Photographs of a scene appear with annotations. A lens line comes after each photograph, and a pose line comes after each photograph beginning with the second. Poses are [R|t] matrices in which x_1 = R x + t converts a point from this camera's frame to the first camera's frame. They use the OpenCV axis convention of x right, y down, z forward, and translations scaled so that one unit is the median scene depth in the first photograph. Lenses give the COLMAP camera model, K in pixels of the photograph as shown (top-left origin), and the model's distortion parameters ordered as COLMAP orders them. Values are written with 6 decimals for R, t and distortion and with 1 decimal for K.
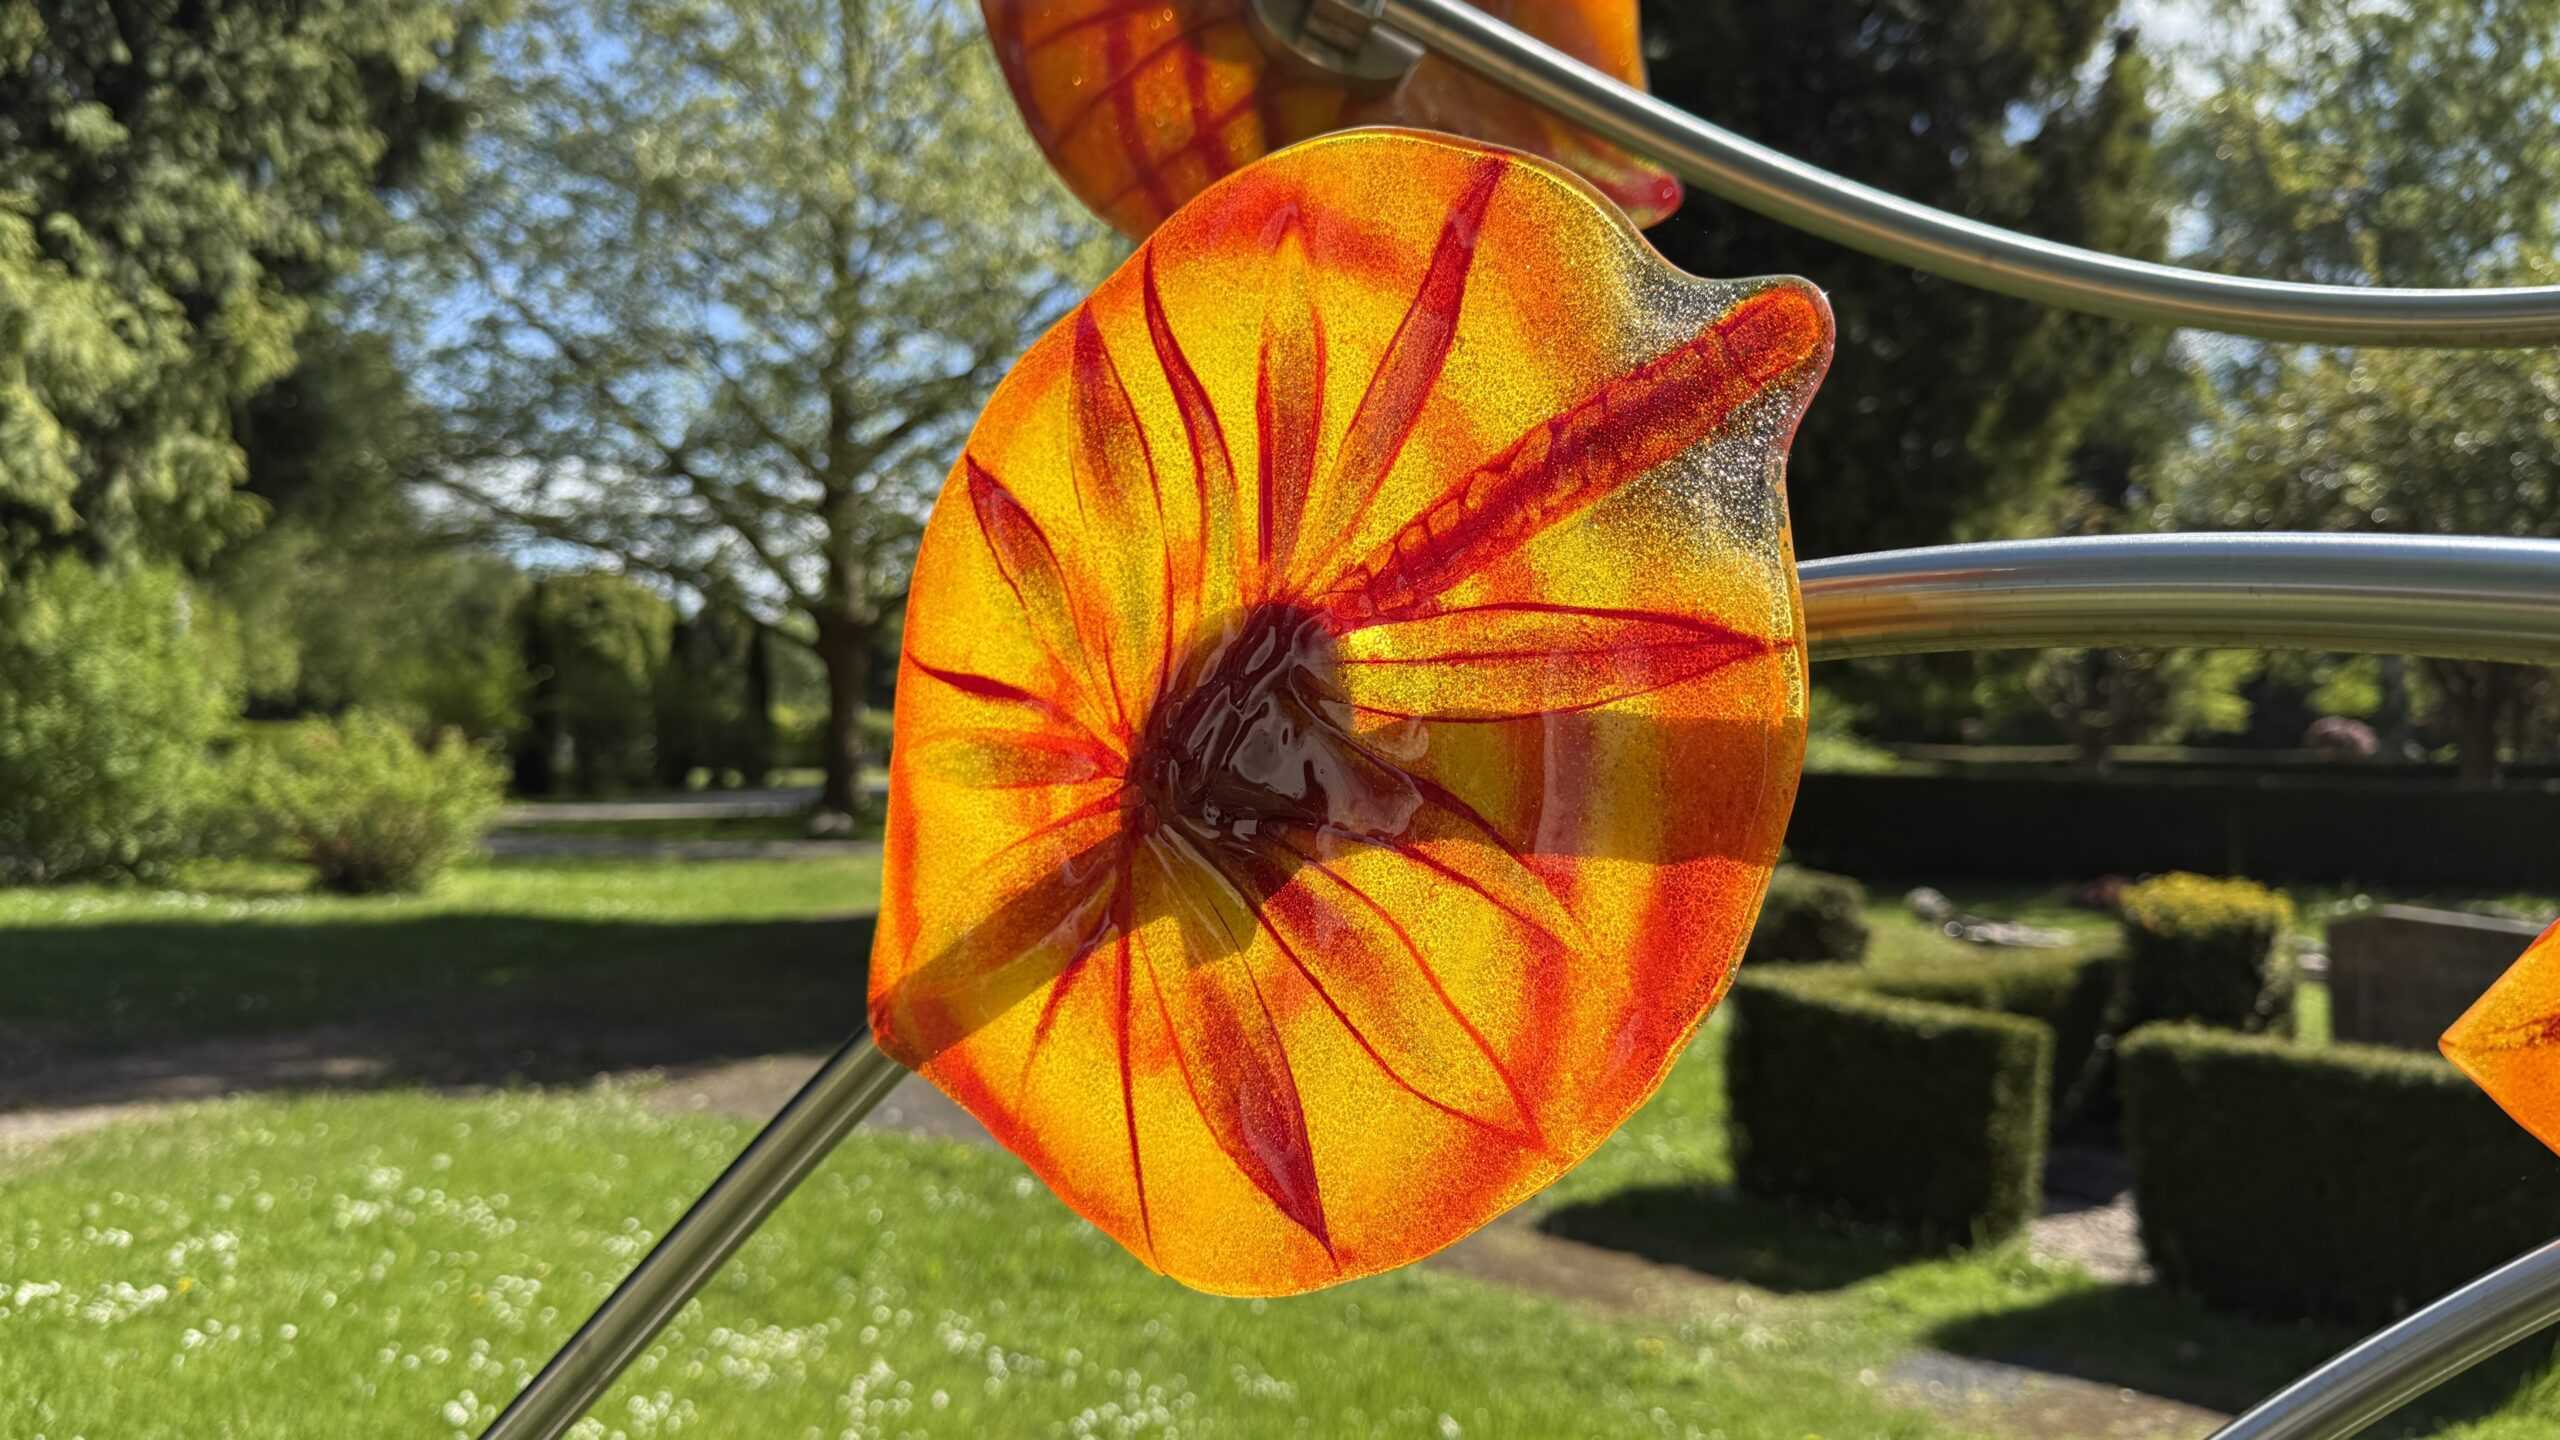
lens RADIAL K [[2068.2, 0, 1275.0], [0, 2068.2, 737.9], [0, 0, 1]] dist [0.013213, -0.041574]
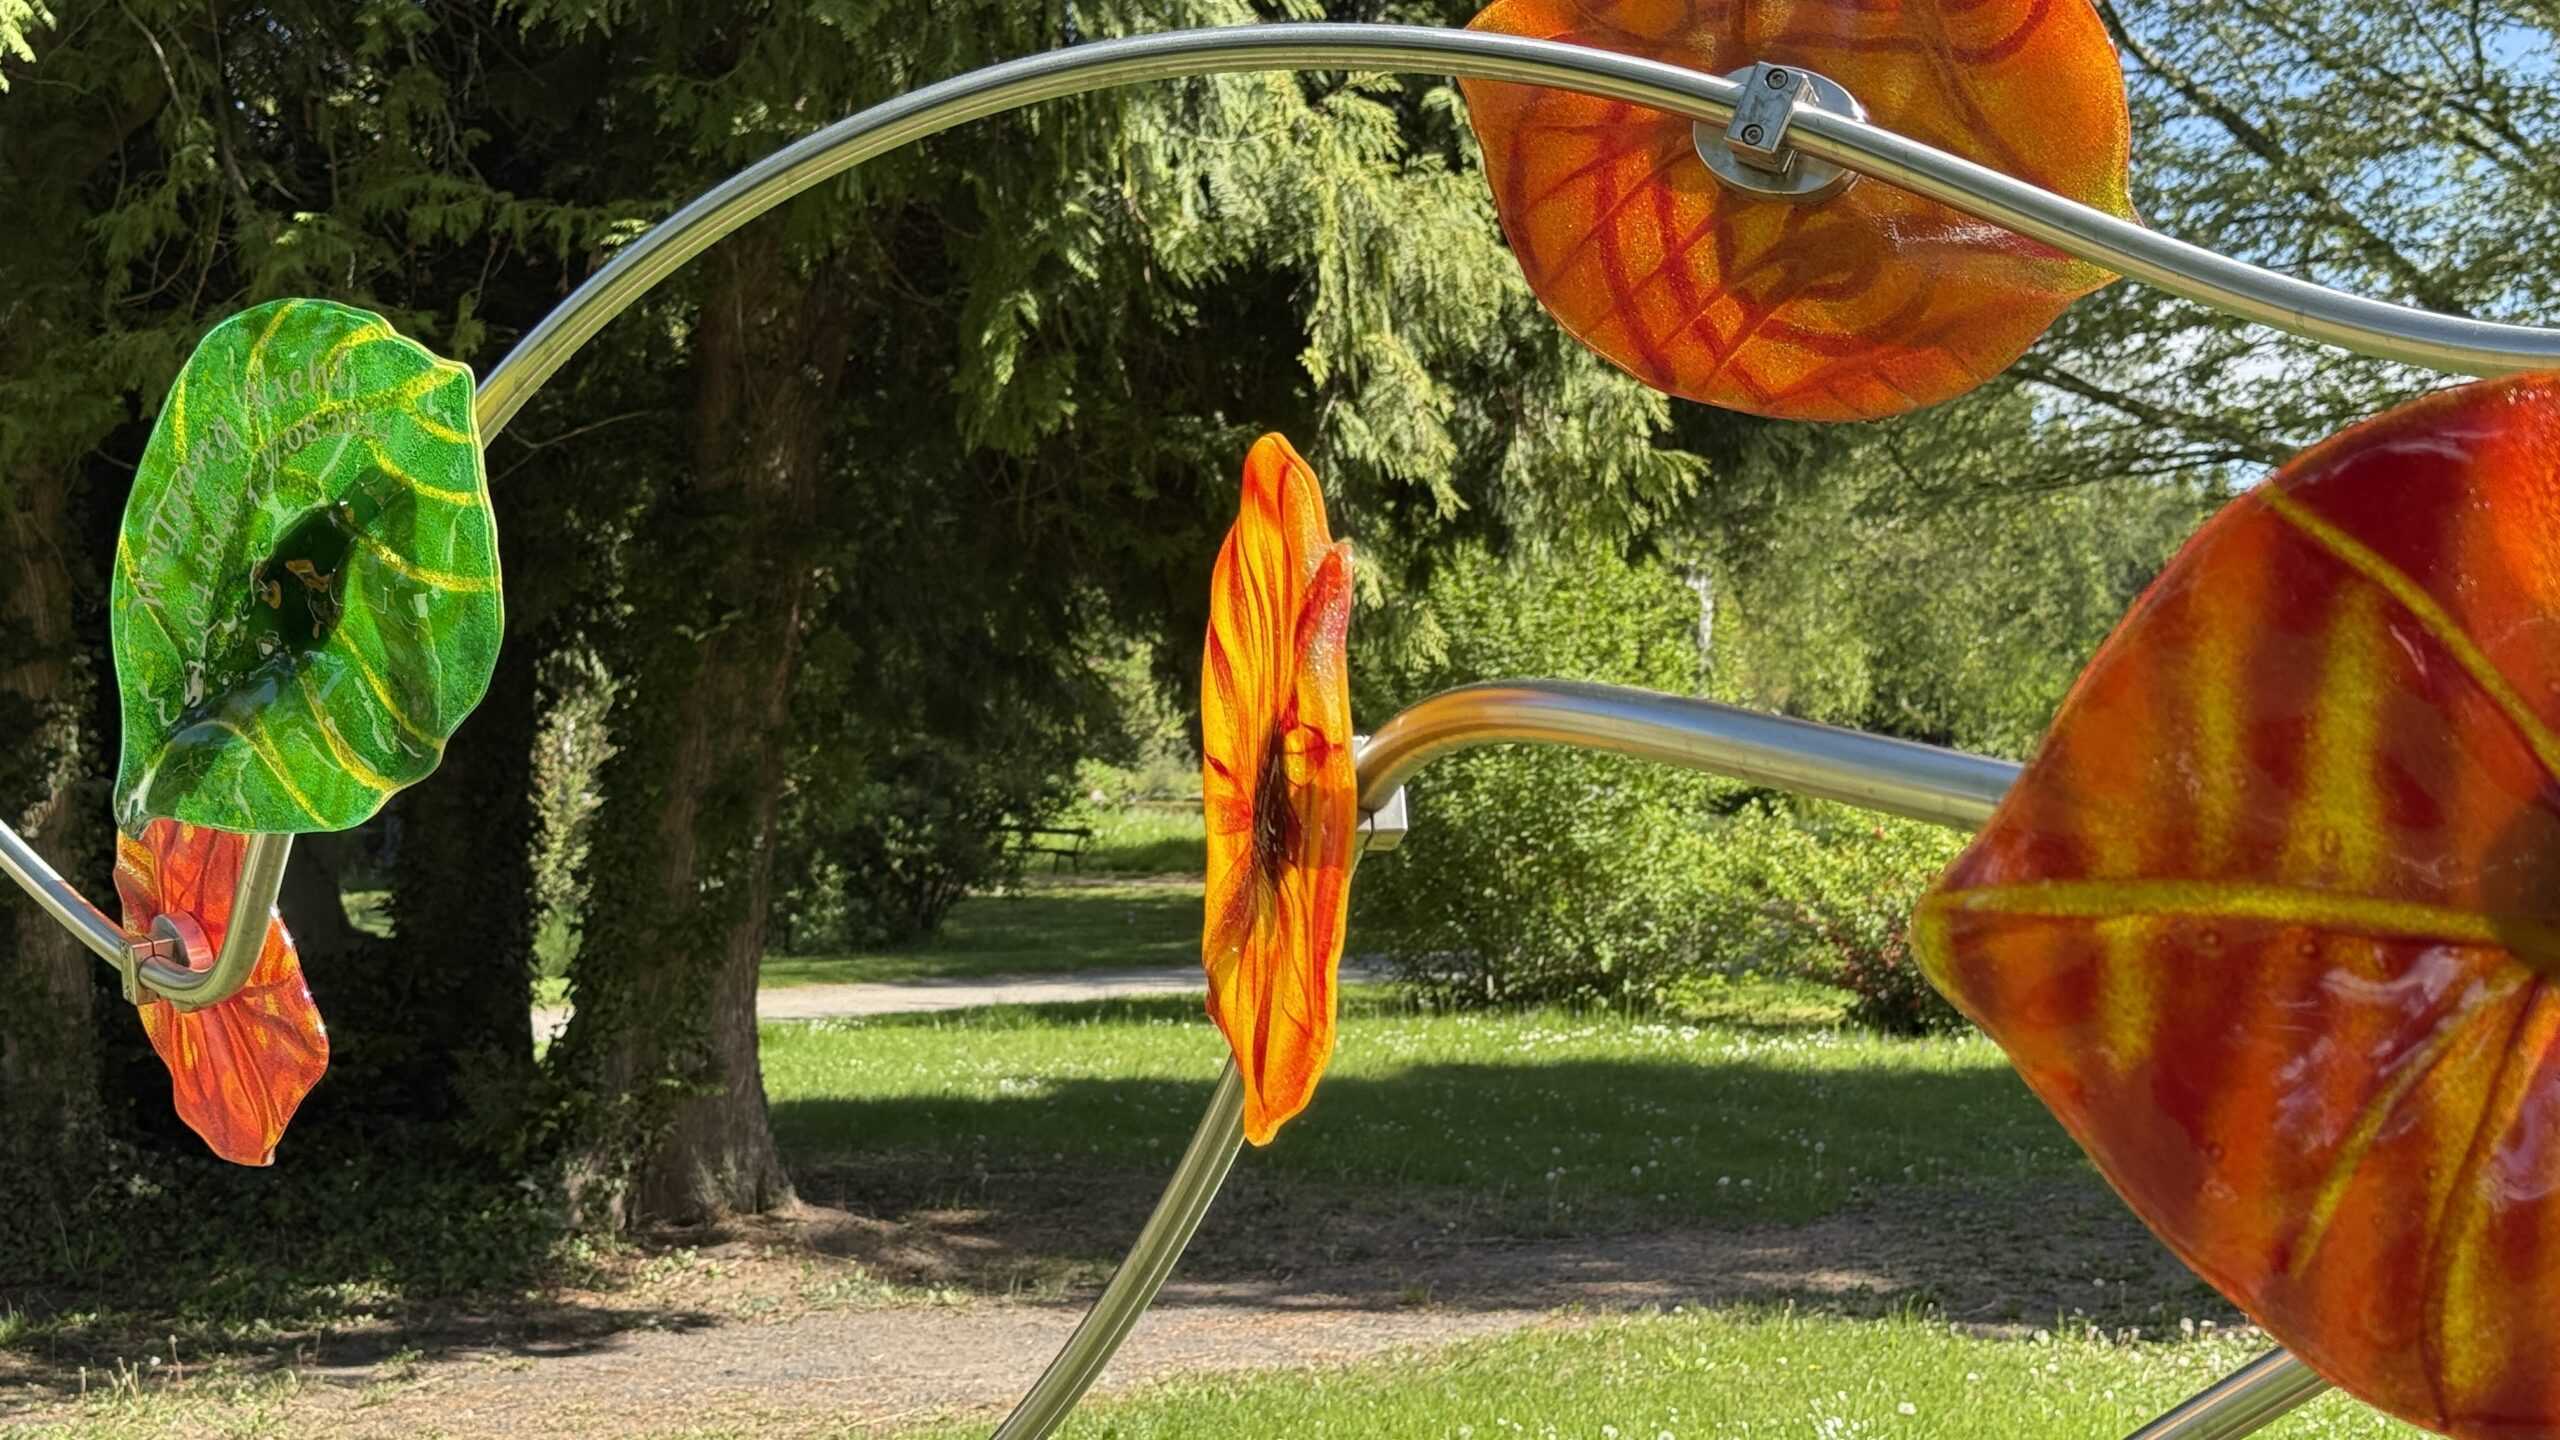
lens RADIAL K [[3582.4, 0, 1286.1], [0, 3582.4, 702.9], [0, 0, 1]] dist [0.096077, 0.000000]
pose [[0.819106, -0.031880, -0.572756, 0.051478], [0.019588, 0.999427, -0.027616, 0.000095], [0.573308, 0.011401, 0.819261, -0.041254]]
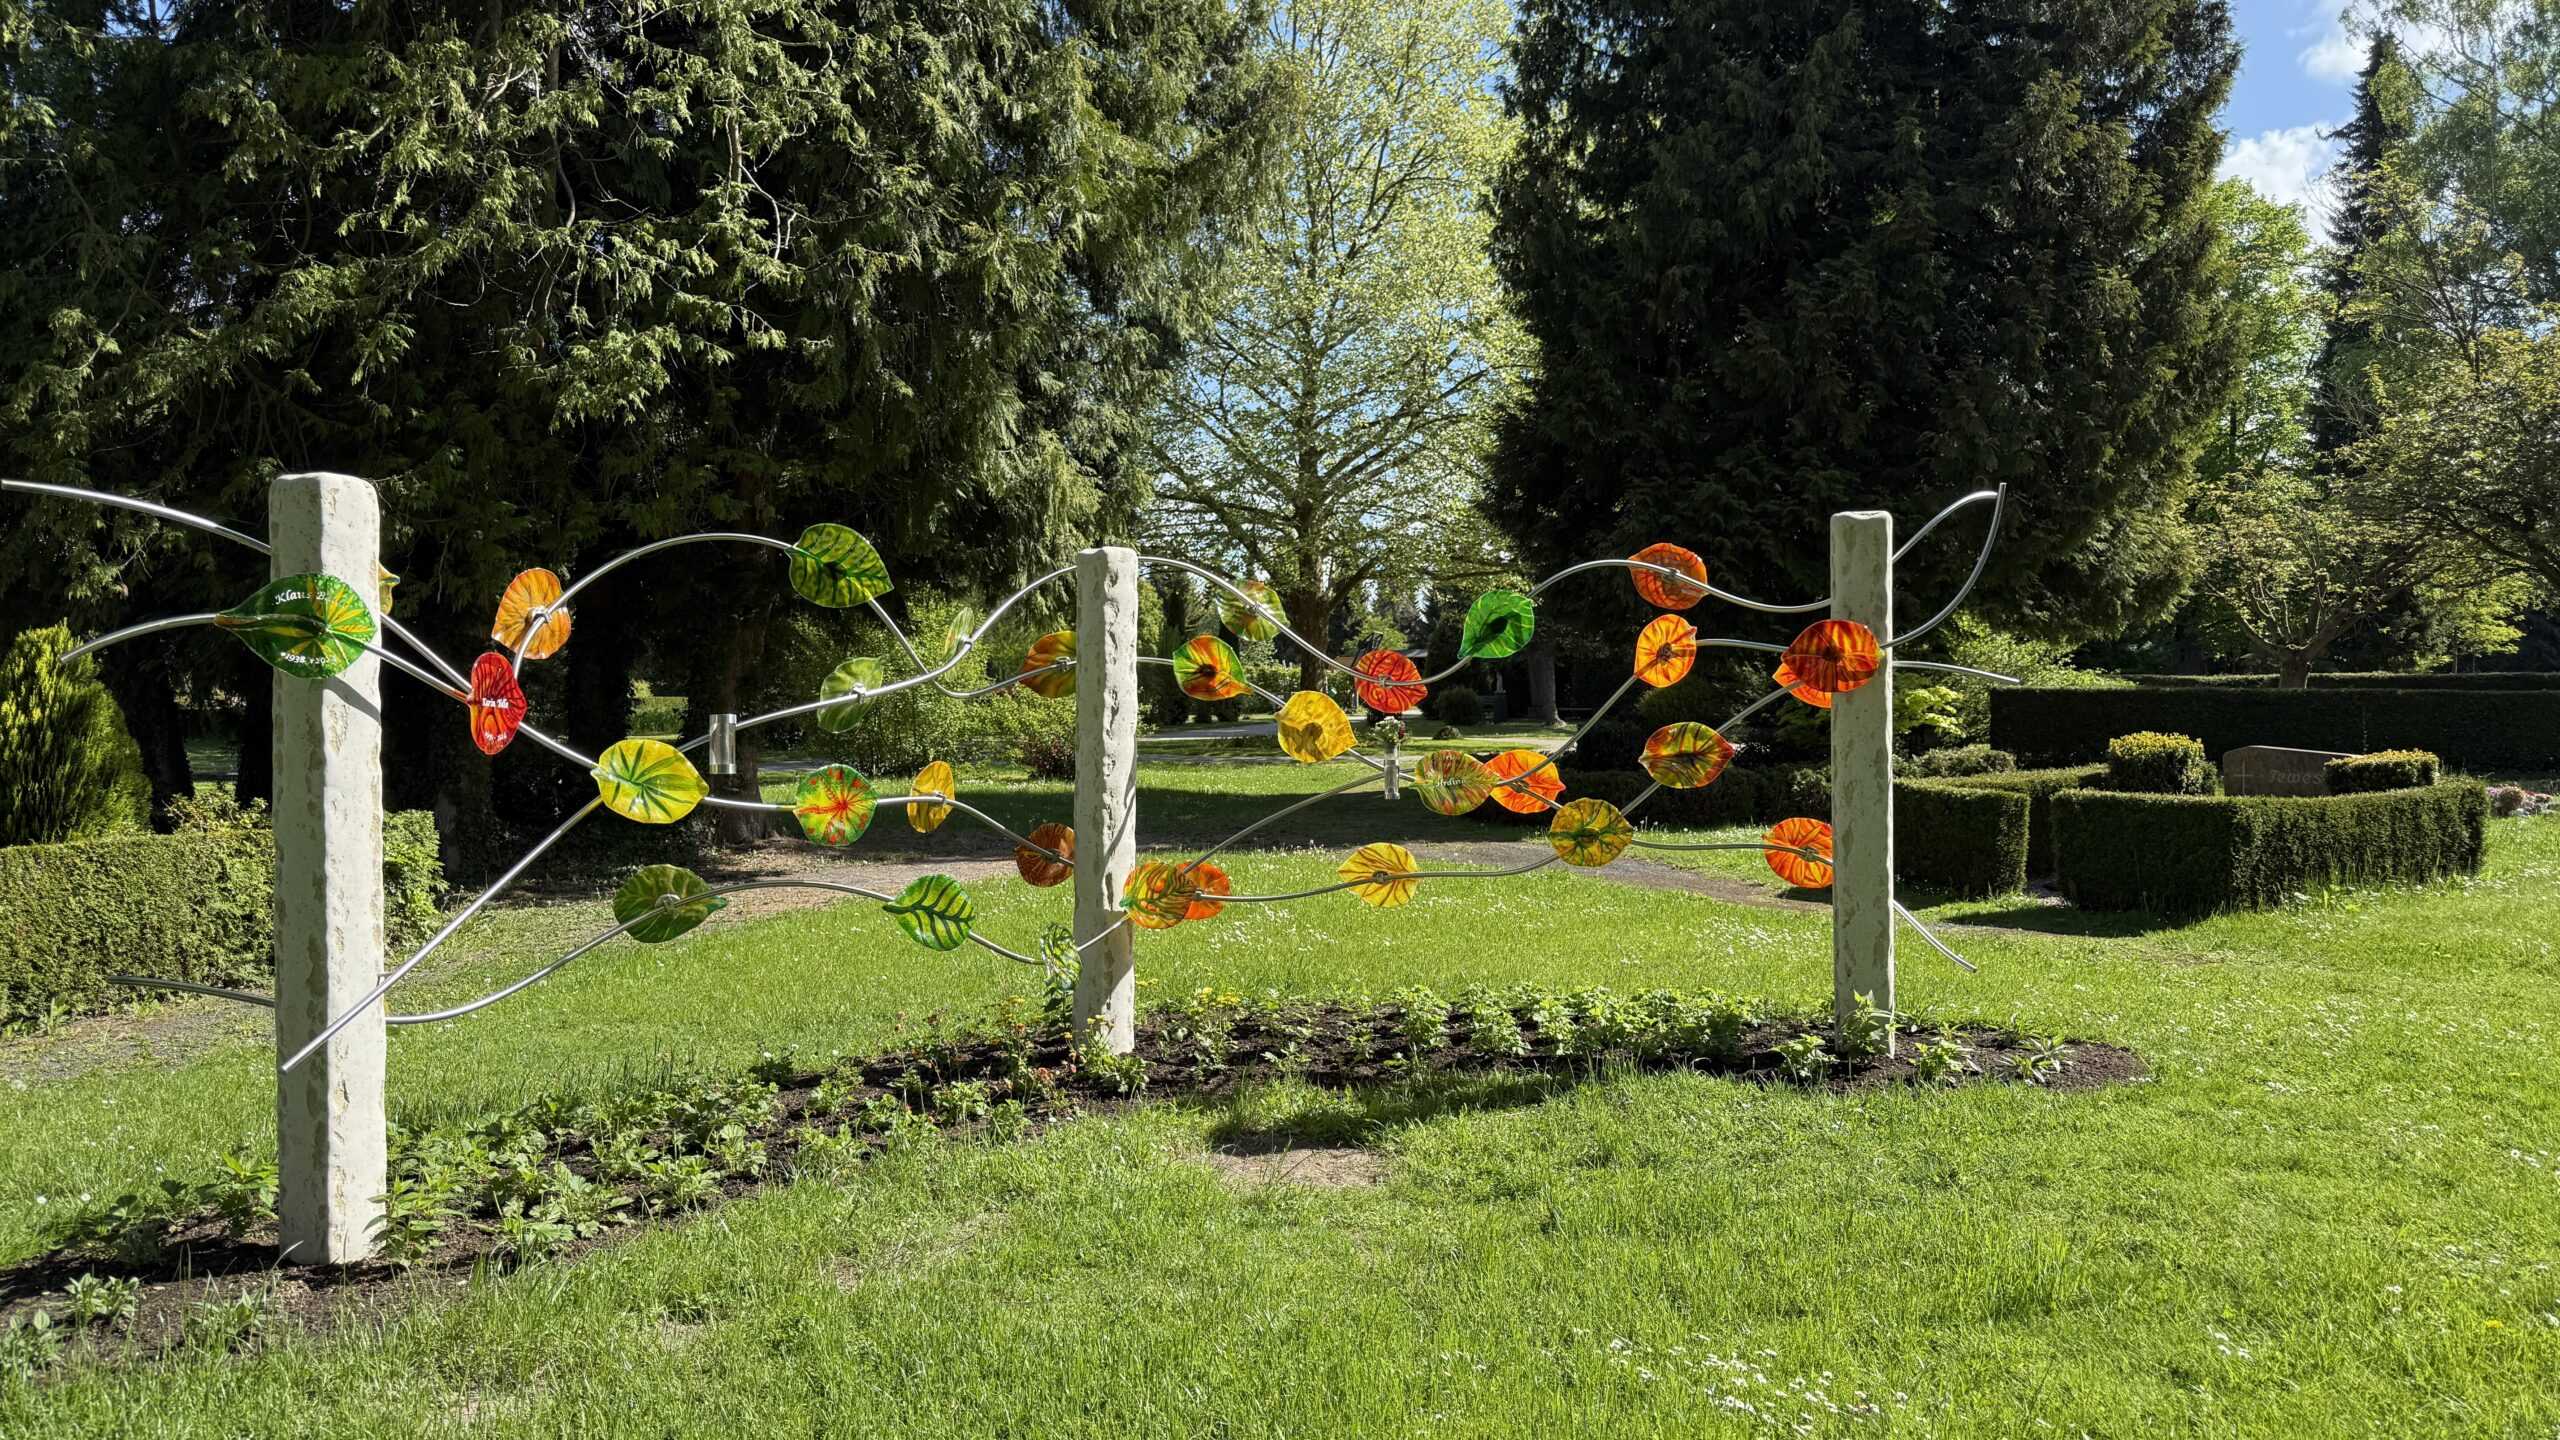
lens RADIAL K [[1793.4, 0, 1273.8], [0, 1793.4, 720.7], [0, 0, 1]] dist [0.101973, -0.112444]
pose [[0.981764, -0.015949, -0.189434, -0.011475], [0.019693, 0.999646, 0.017900, 0.007327], [0.189081, -0.021304, 0.981730, -0.427943]]
